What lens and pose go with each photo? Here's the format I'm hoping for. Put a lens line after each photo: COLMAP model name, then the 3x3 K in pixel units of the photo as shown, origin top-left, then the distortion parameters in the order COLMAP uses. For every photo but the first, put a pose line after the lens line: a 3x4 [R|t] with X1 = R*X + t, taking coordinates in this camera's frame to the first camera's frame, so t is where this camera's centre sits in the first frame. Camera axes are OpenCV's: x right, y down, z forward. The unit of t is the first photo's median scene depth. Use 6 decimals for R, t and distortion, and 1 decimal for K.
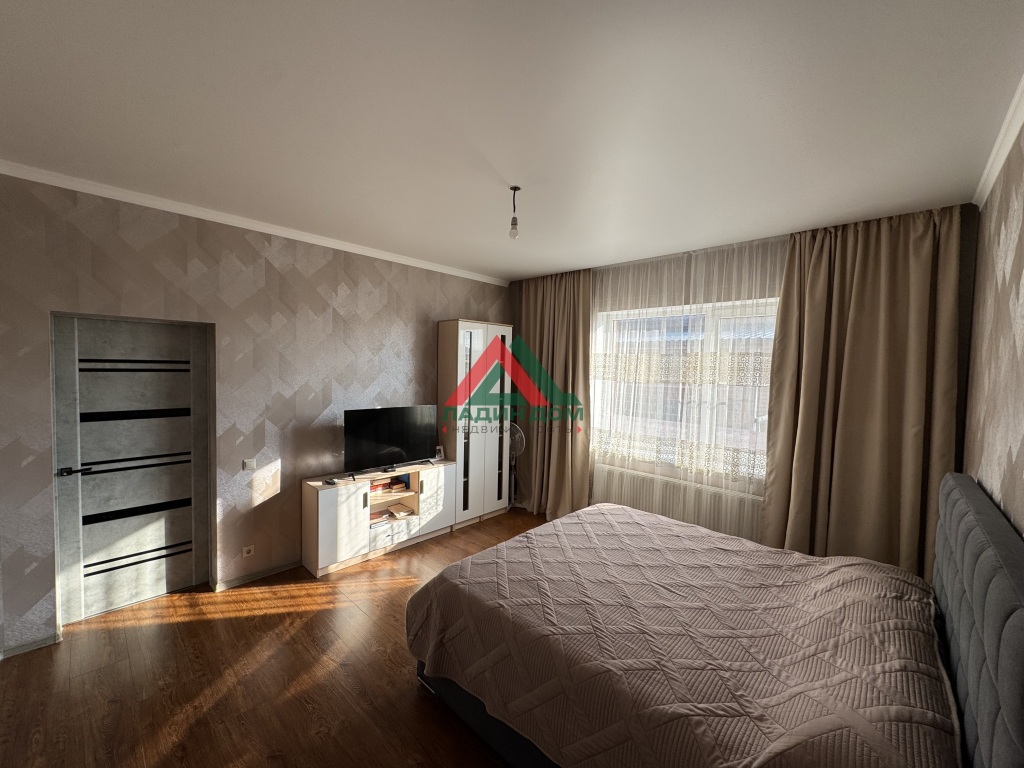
lens RADIAL K [[405.9, 0, 510.3], [0, 405.9, 382.0], [0, 0, 1]] dist [-0.004236, -0.000150]
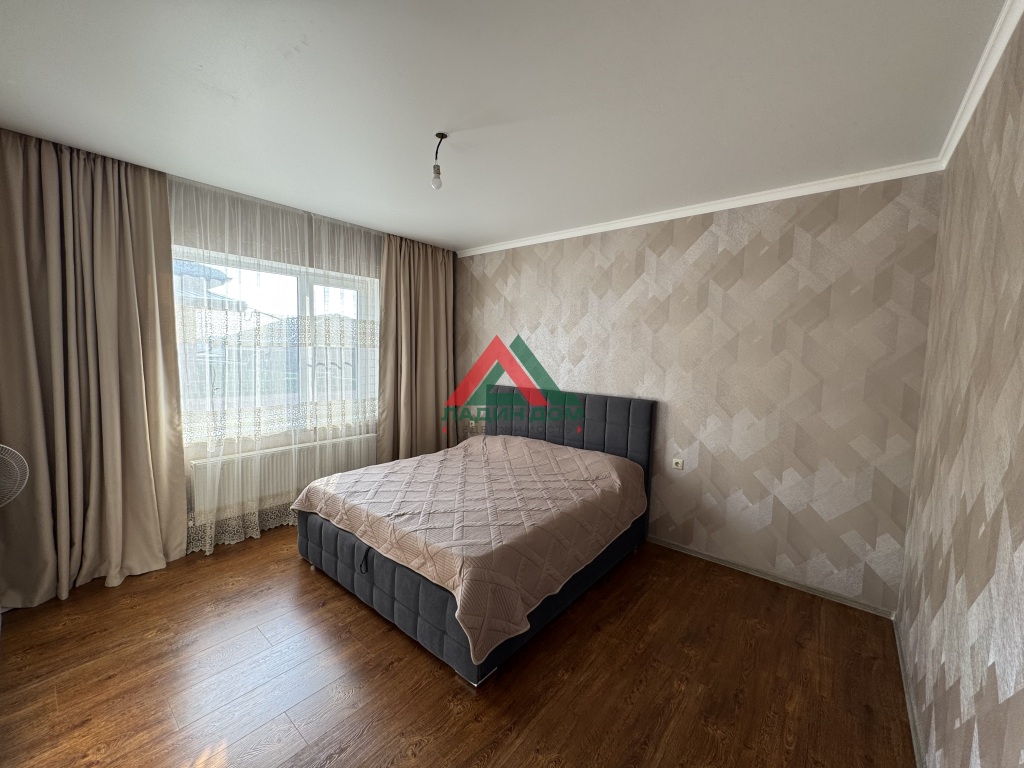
lens RADIAL K [[405.9, 0, 509.0], [0, 405.9, 383.7], [0, 0, 1]] dist [-0.004236, -0.000150]
pose [[-0.056301, -0.106124, 0.992758, -0.741529], [0.010142, 0.994223, 0.106856, -0.008608], [-0.998362, 0.016085, -0.054900, 0.693975]]
